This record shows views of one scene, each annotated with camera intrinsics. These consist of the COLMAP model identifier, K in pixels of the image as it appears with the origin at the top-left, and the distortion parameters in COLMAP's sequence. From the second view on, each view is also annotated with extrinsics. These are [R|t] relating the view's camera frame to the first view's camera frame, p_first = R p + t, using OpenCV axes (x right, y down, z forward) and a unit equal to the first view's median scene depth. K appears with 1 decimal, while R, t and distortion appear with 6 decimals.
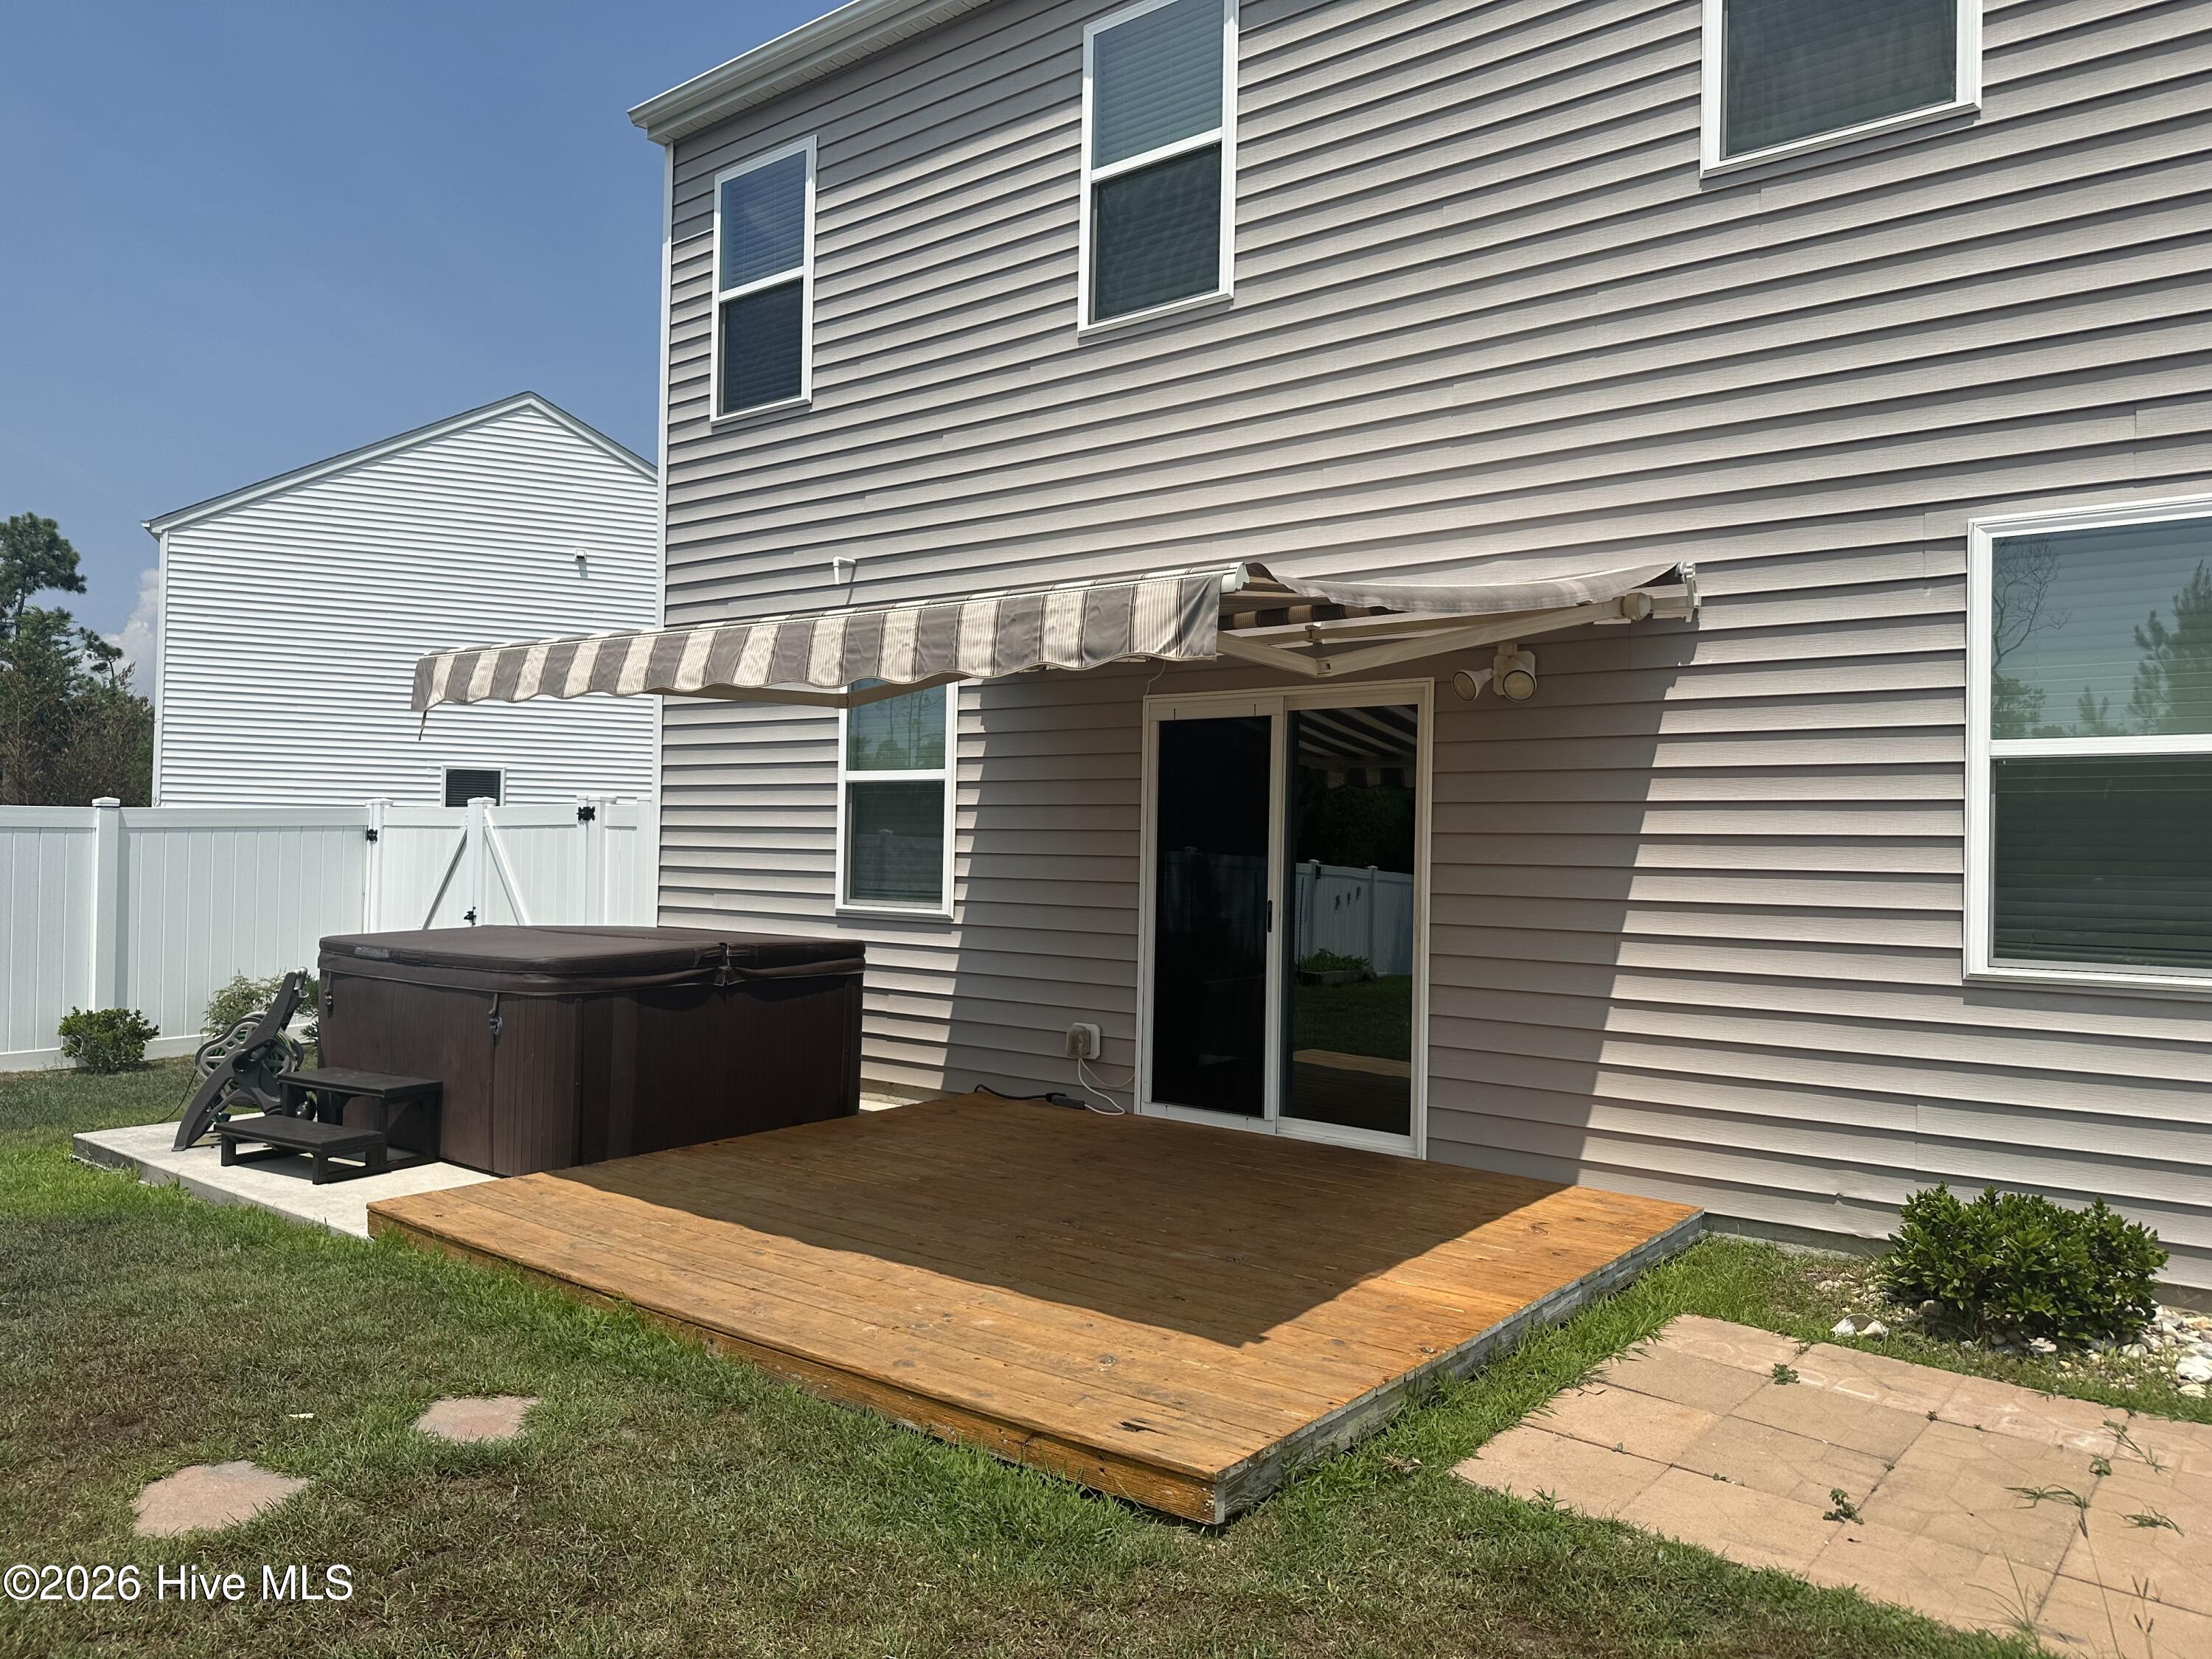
lens RADIAL K [[1547.6, 0, 1106.0], [0, 1547.6, 829.5], [0, 0, 1]] dist [0.080759, -0.162426]
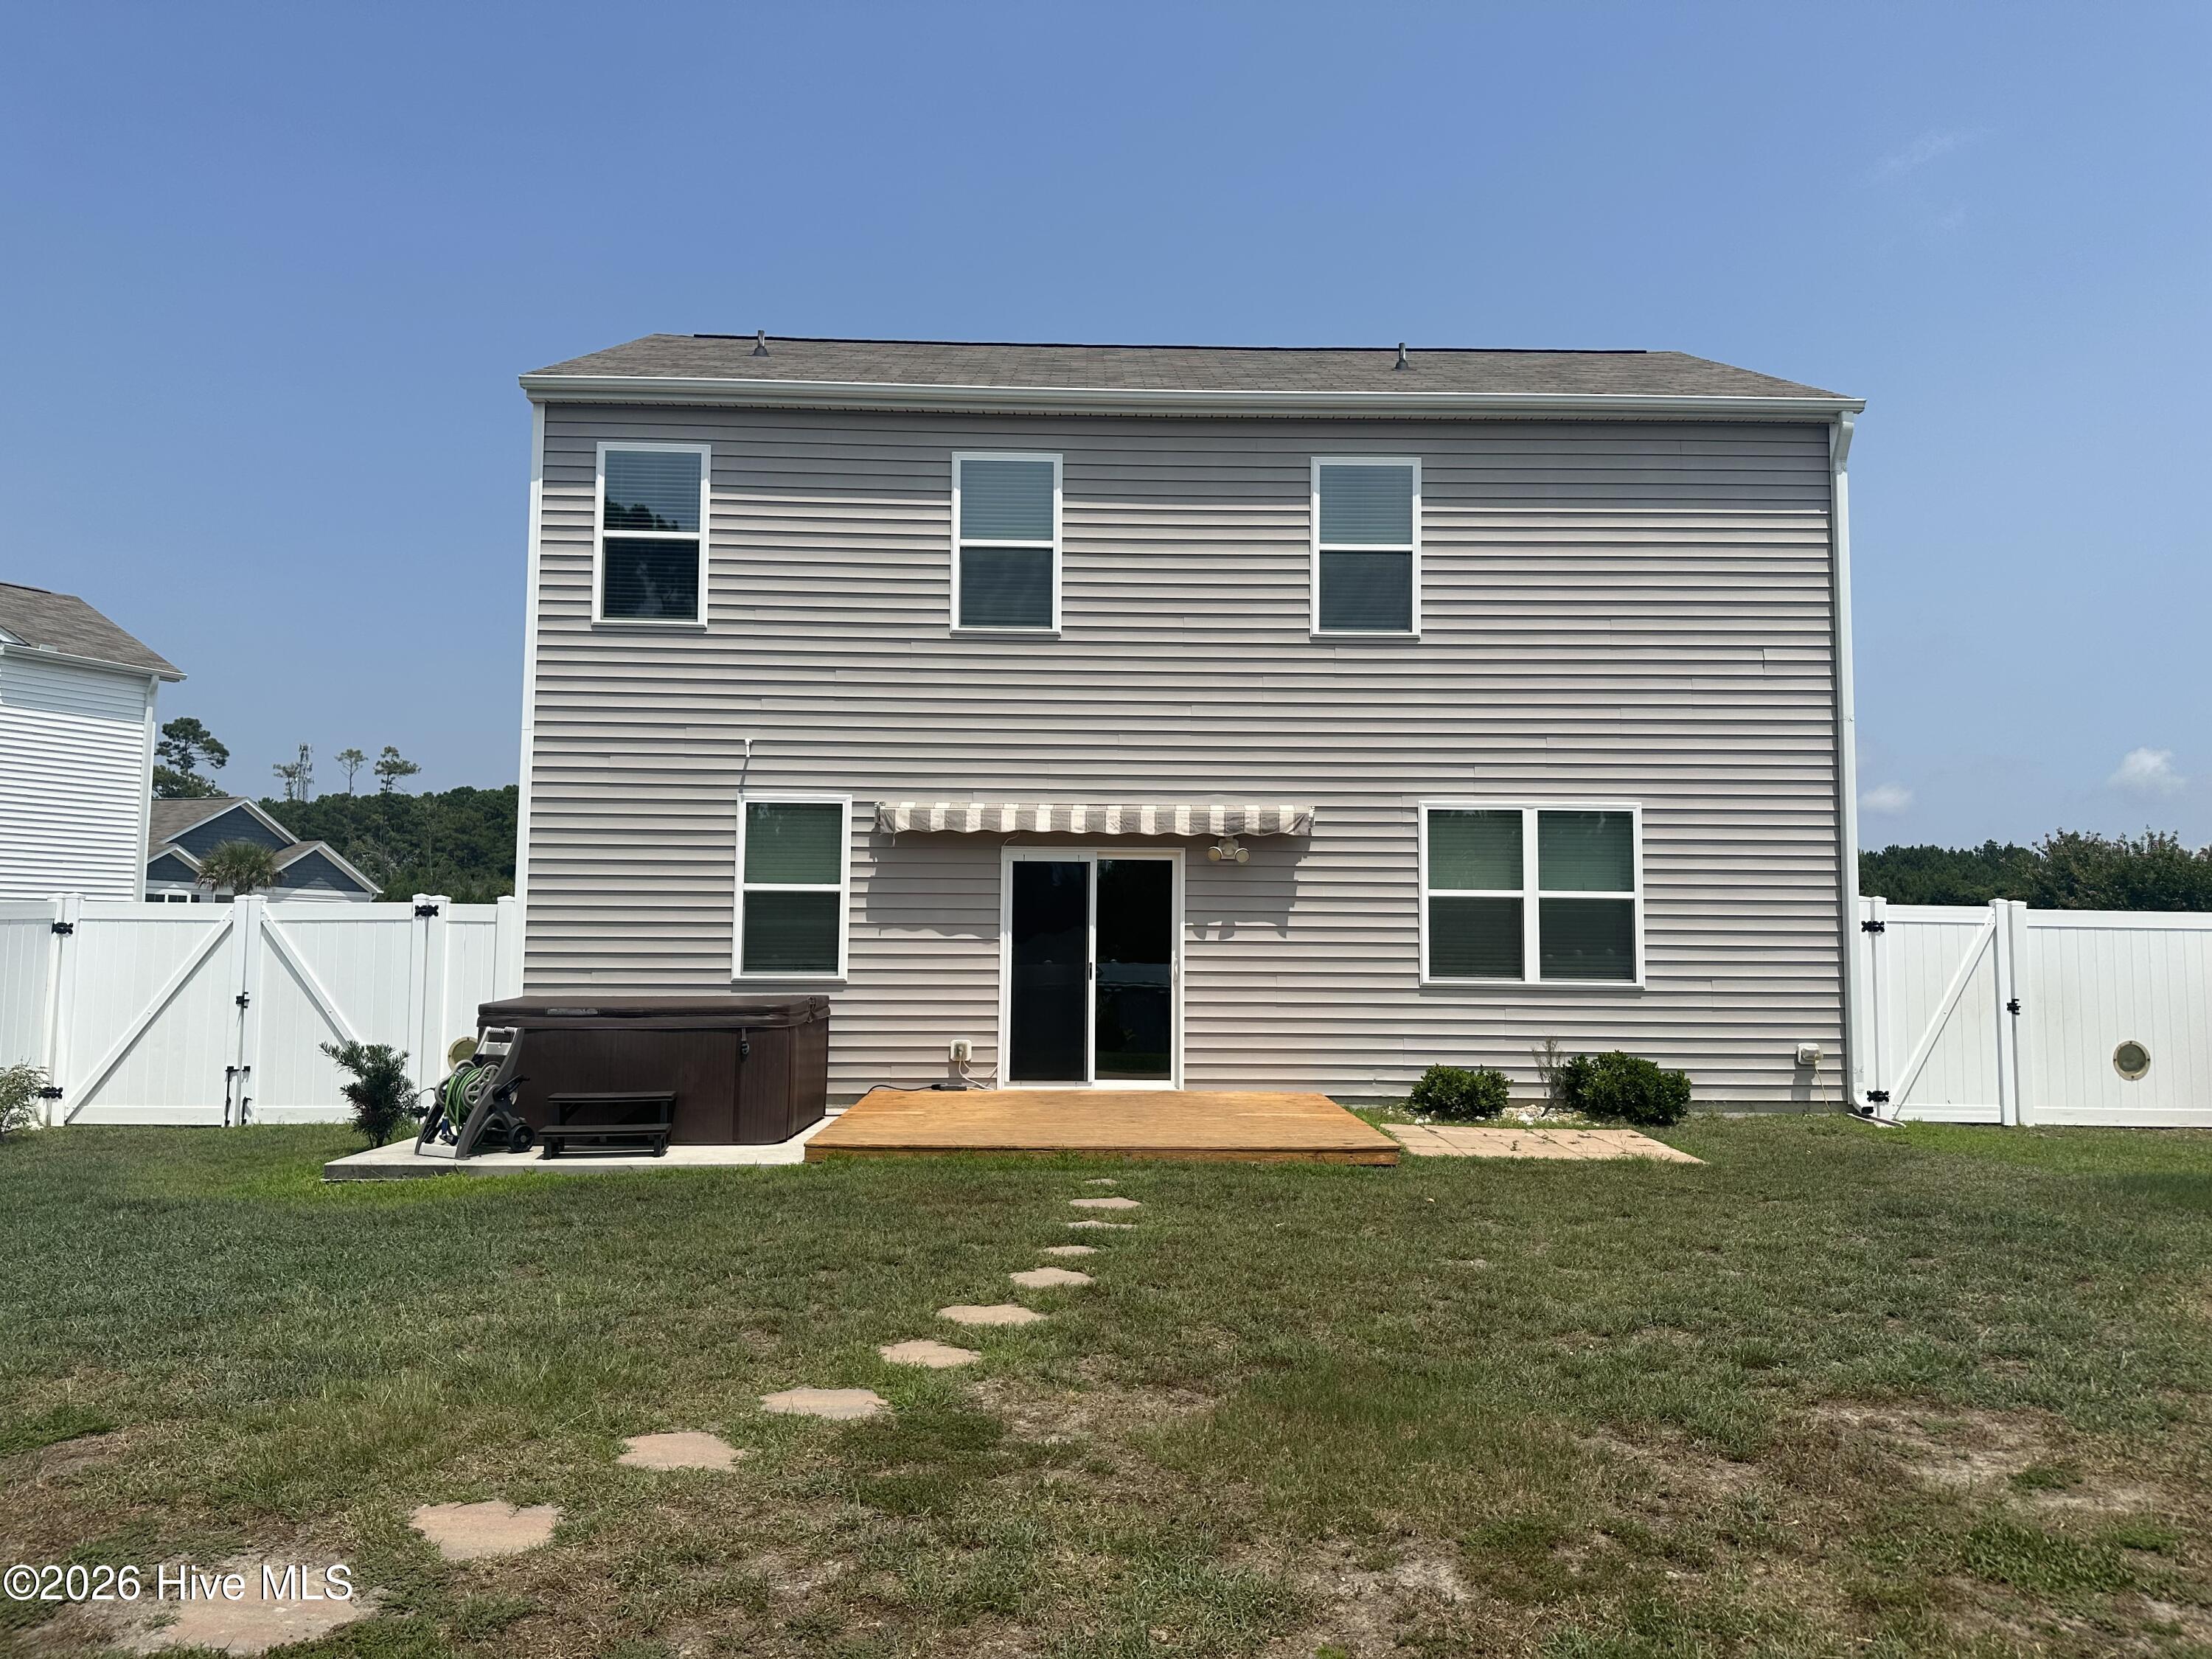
lens RADIAL K [[1547.6, 0, 1106.0], [0, 1547.6, 829.5], [0, 0, 1]] dist [0.080759, -0.162426]
pose [[0.770019, 0.038269, 0.636872, -1.027119], [-0.003485, 0.998437, -0.055781, -0.009190], [-0.638012, 0.040733, 0.768949, -0.428158]]
